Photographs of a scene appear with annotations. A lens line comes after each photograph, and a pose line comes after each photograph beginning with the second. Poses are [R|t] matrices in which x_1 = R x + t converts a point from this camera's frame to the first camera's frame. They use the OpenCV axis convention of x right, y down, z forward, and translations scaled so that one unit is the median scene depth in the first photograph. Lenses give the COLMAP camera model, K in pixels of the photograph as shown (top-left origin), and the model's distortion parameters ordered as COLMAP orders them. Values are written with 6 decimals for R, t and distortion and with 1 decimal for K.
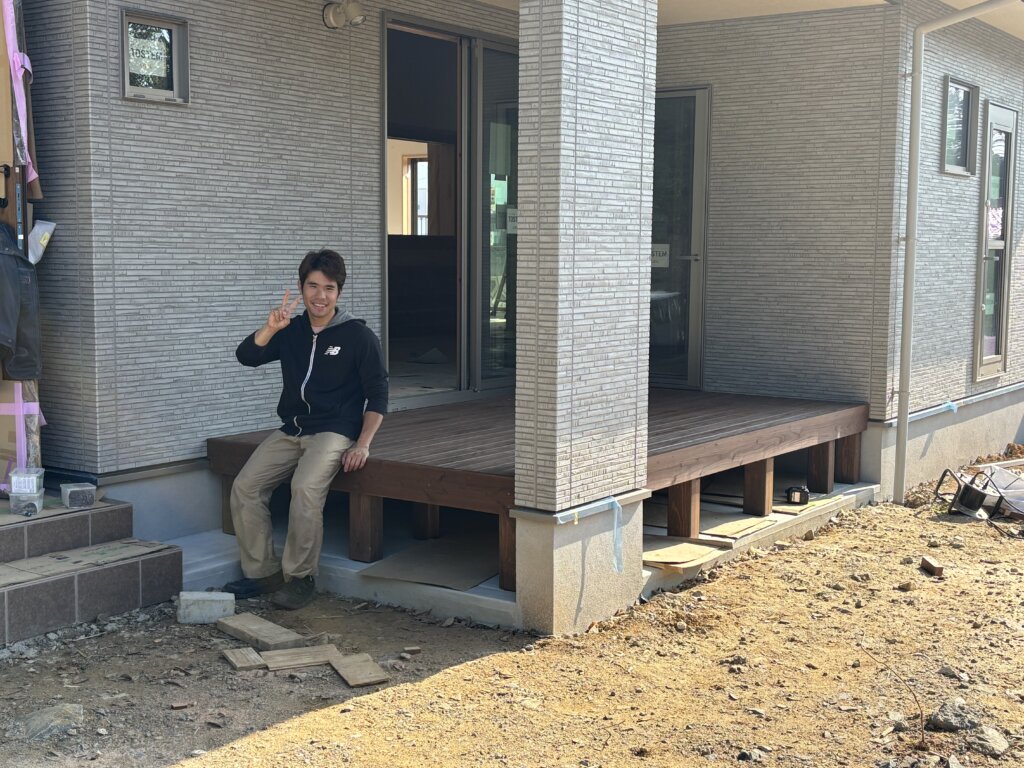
lens RADIAL K [[1340.7, 0, 517.3], [0, 1340.7, 386.8], [0, 0, 1]] dist [0.033033, 0.000000]
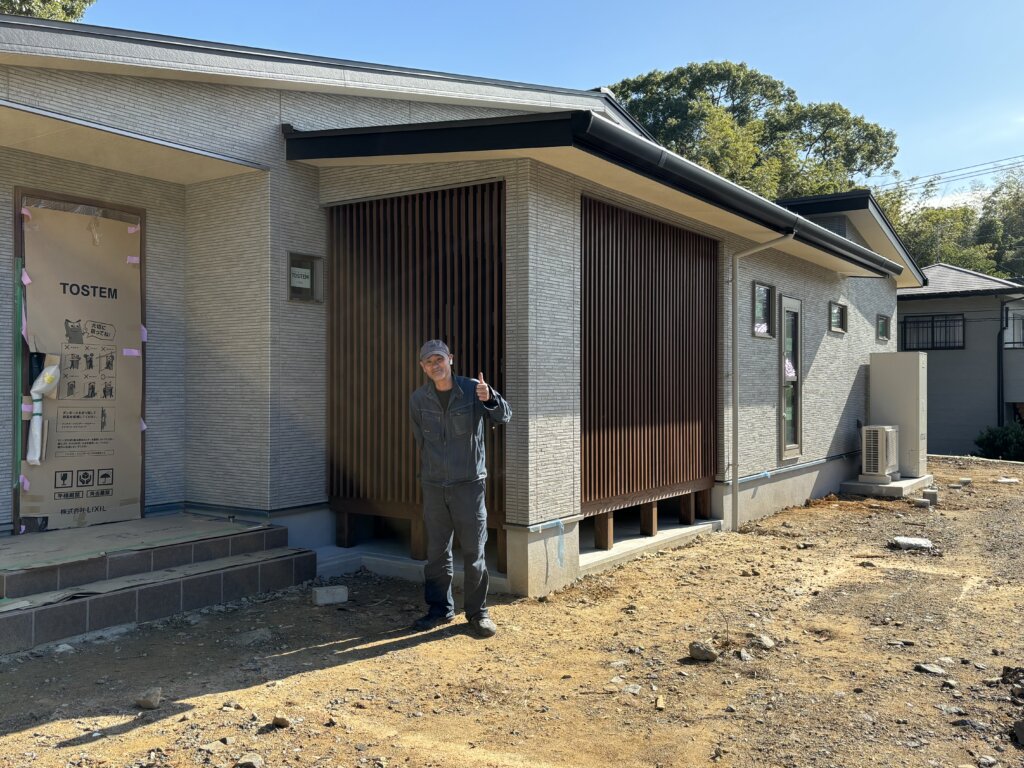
lens RADIAL K [[914.4, 0, 520.1], [0, 914.4, 380.3], [0, 0, 1]] dist [0.071944, -0.001744]
pose [[0.999862, -0.008305, 0.014369, 0.000950], [0.009840, 0.993852, -0.110278, 0.032037], [-0.013364, 0.110405, 0.993797, -0.215770]]
